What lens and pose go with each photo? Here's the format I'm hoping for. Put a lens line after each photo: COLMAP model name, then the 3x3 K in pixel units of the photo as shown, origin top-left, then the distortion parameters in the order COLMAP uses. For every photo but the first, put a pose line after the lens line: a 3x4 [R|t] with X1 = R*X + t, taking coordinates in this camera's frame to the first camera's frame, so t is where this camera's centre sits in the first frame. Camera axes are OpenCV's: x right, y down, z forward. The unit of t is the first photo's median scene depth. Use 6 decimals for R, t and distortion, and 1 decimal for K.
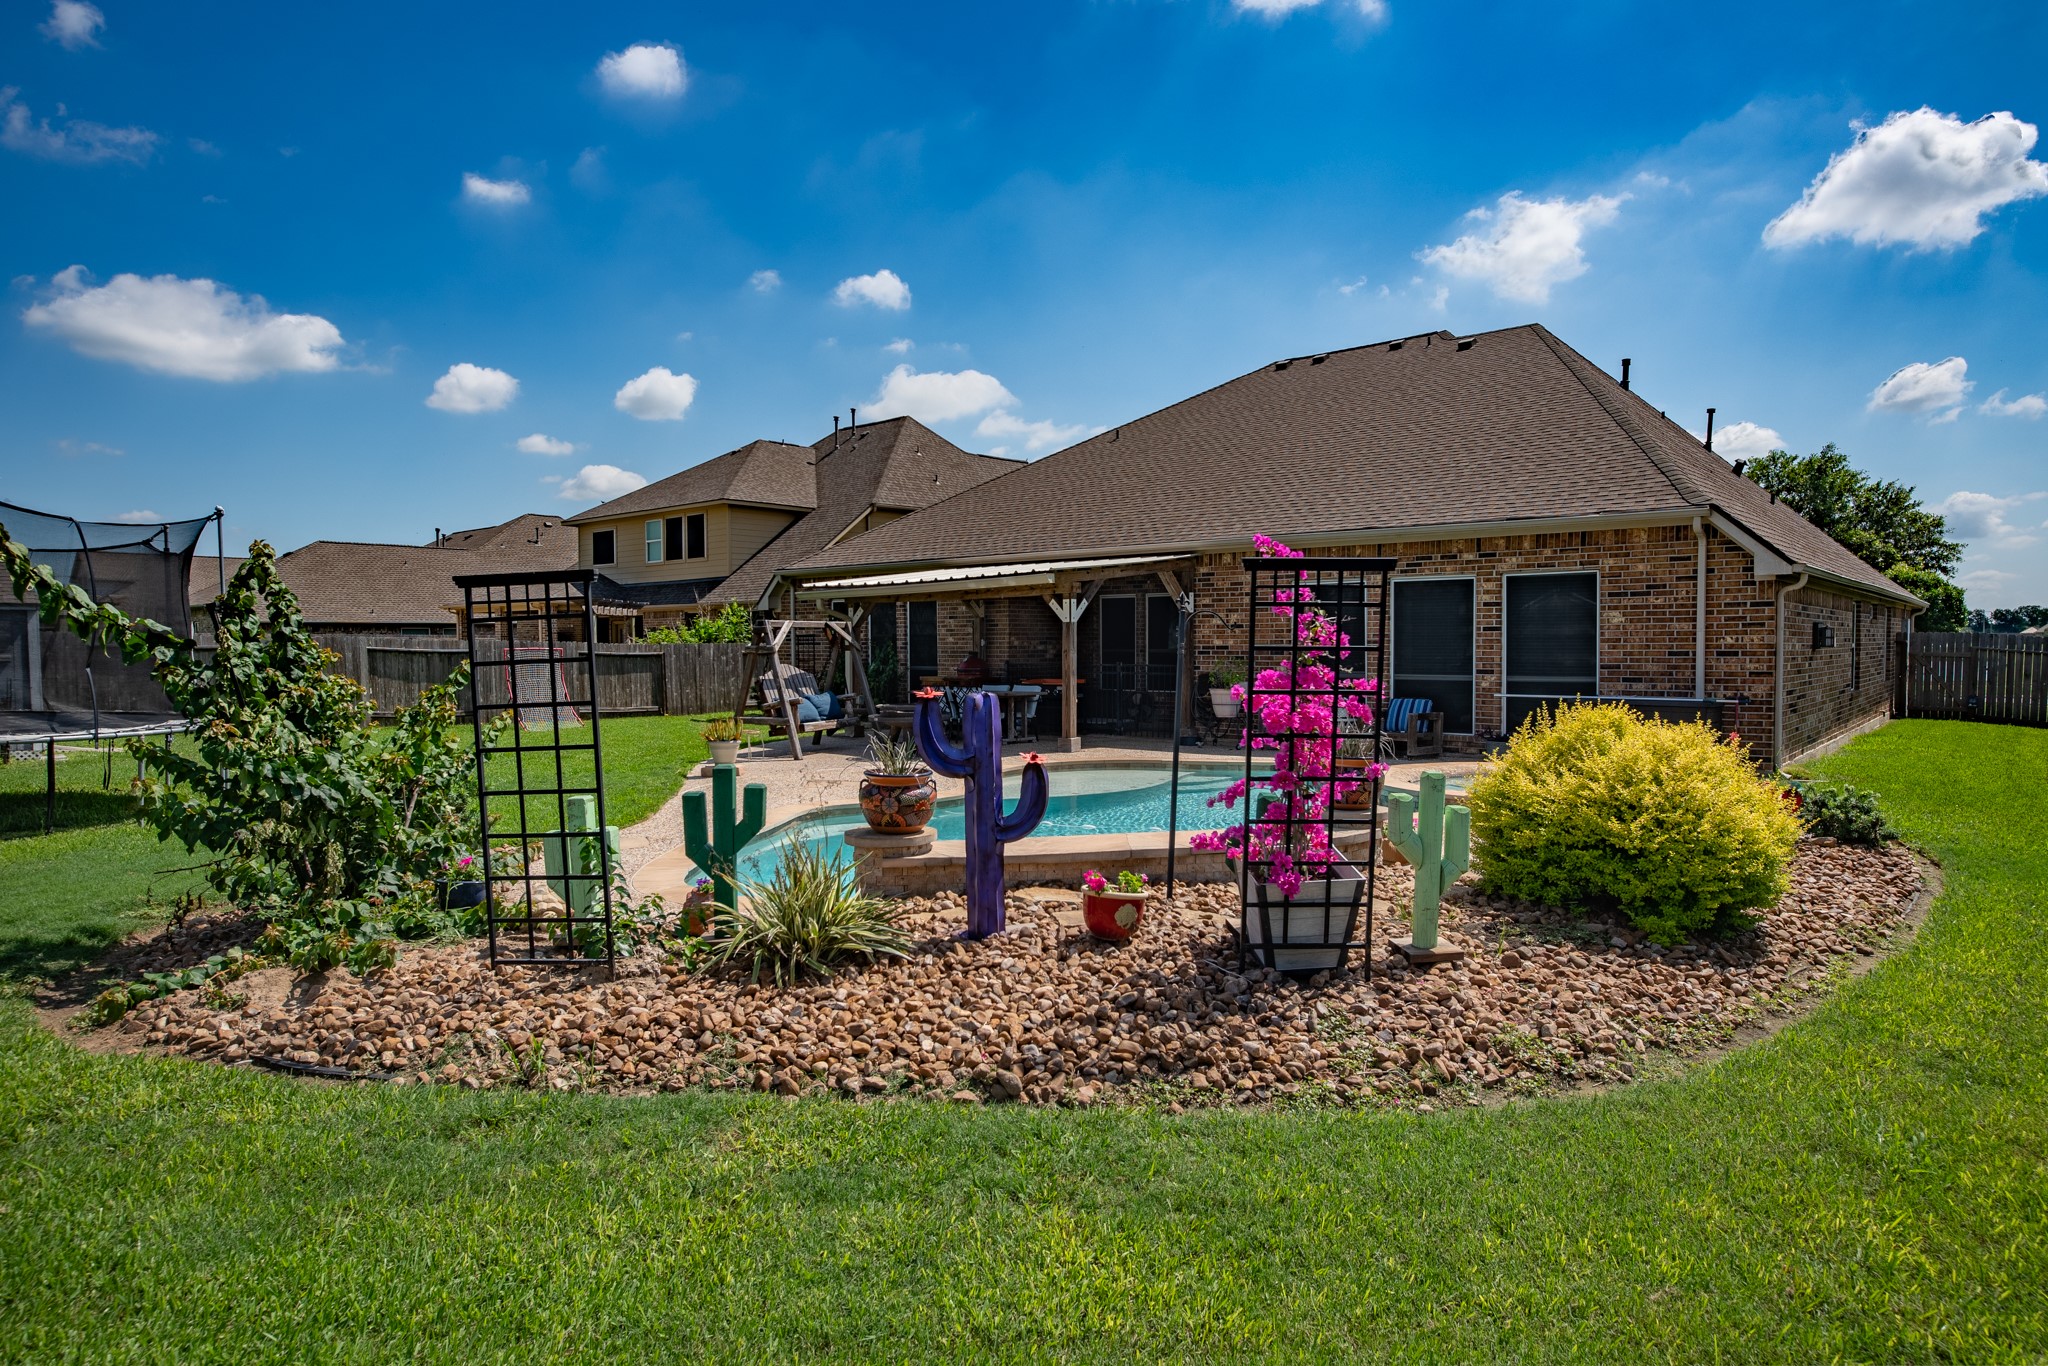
lens RADIAL K [[1184.7, 0, 1024.0], [0, 1184.7, 683.0], [0, 0, 1]] dist [-0.041152, 0.030216]
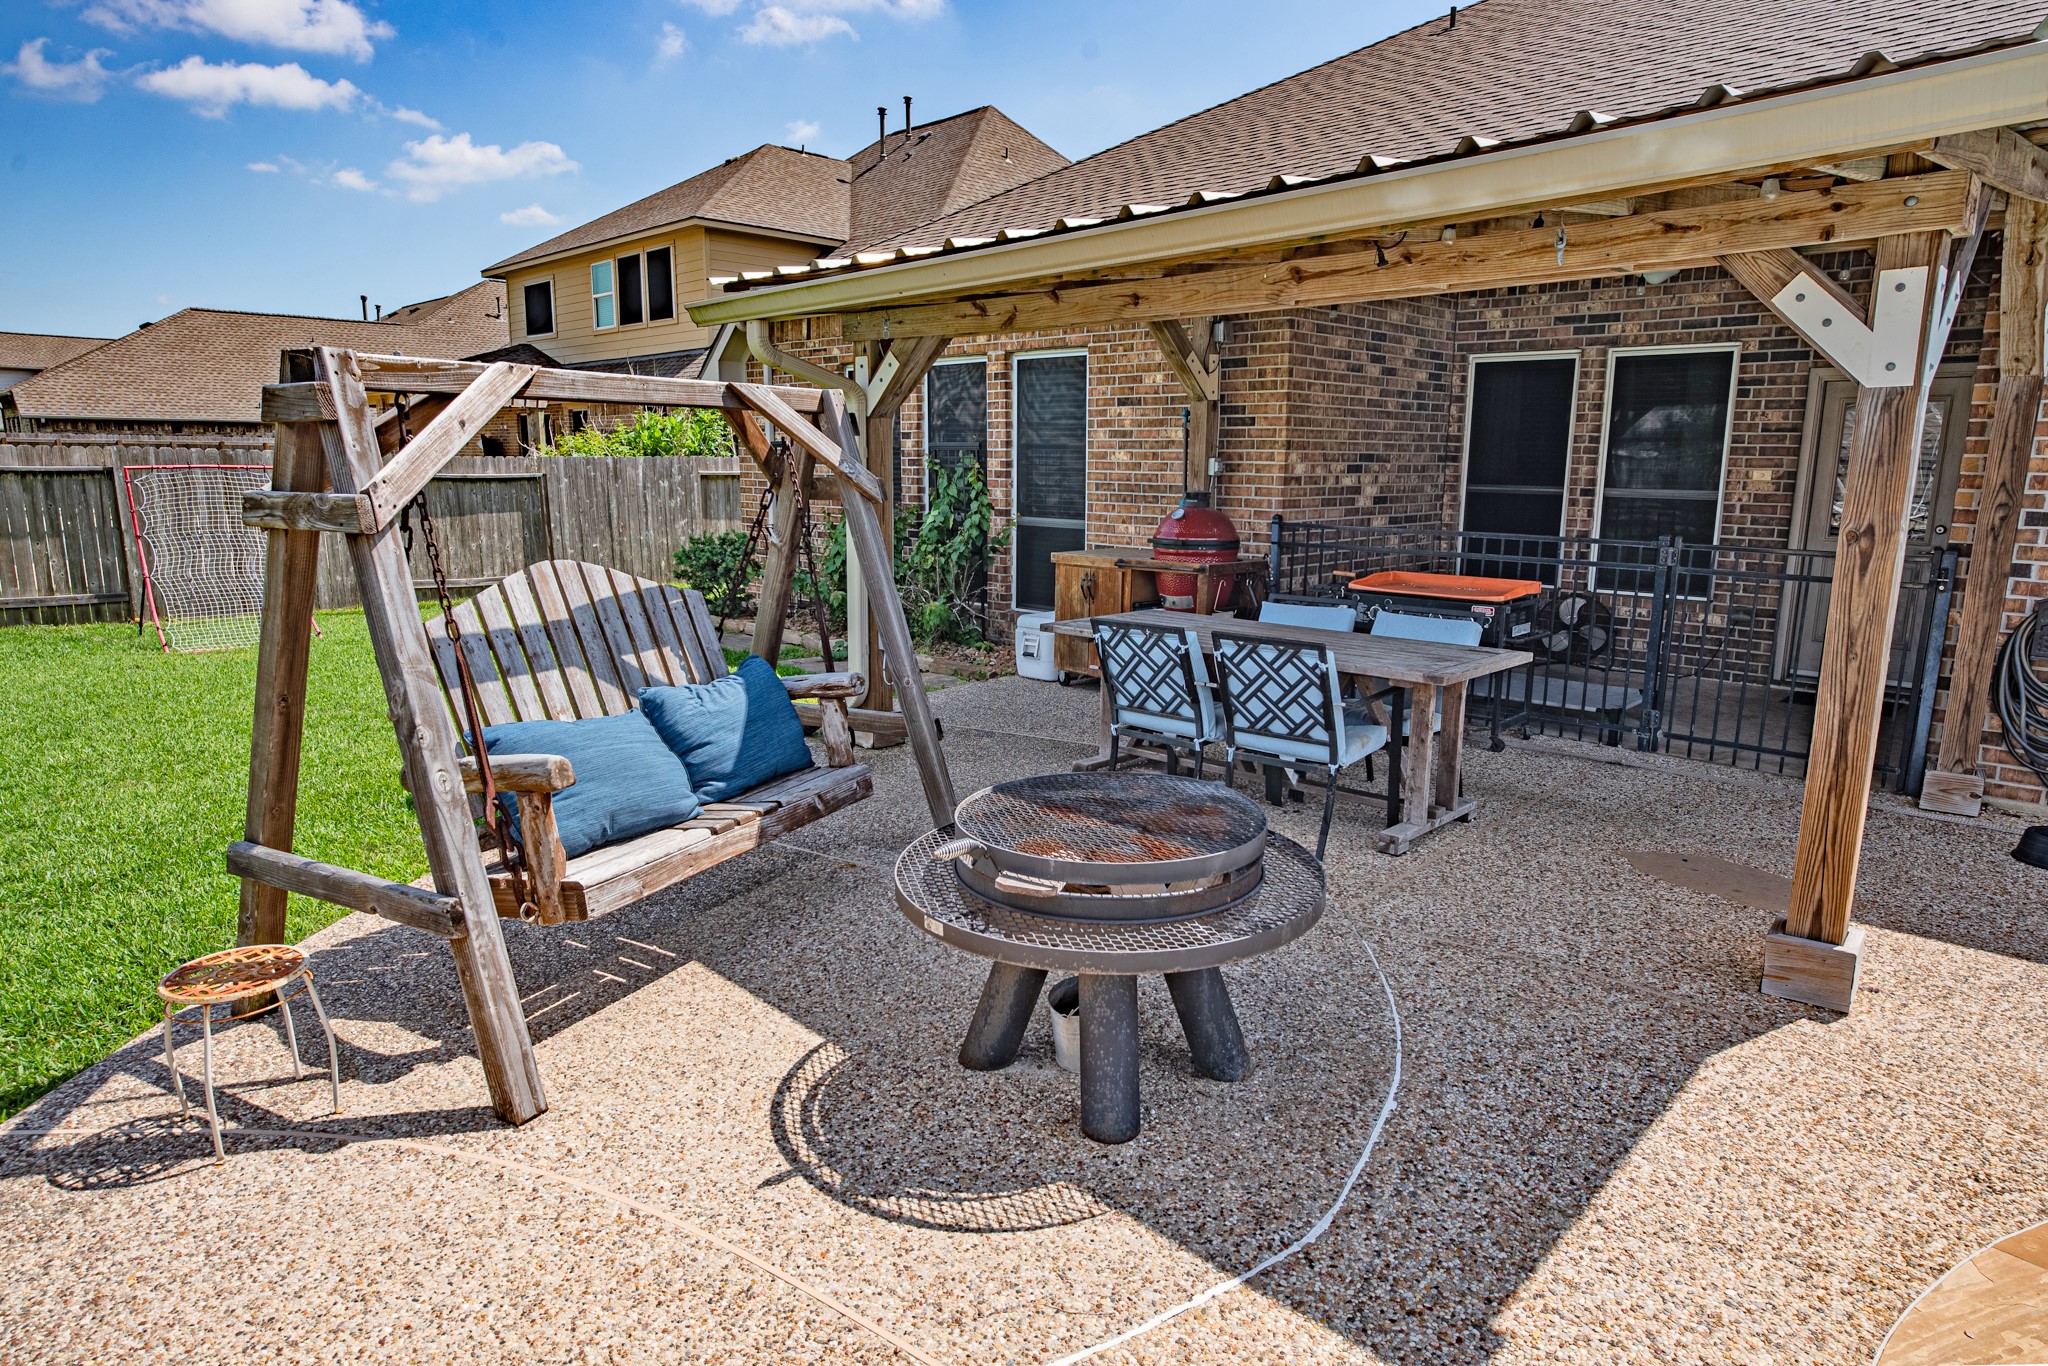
lens RADIAL K [[1184.7, 0, 1024.0], [0, 1184.7, 683.0], [0, 0, 1]] dist [-0.041152, 0.030216]
pose [[0.998351, 0.021970, -0.053035, -0.044951], [-0.013369, 0.987447, 0.157384, -0.014621], [0.055827, -0.156415, 0.986112, 0.363754]]
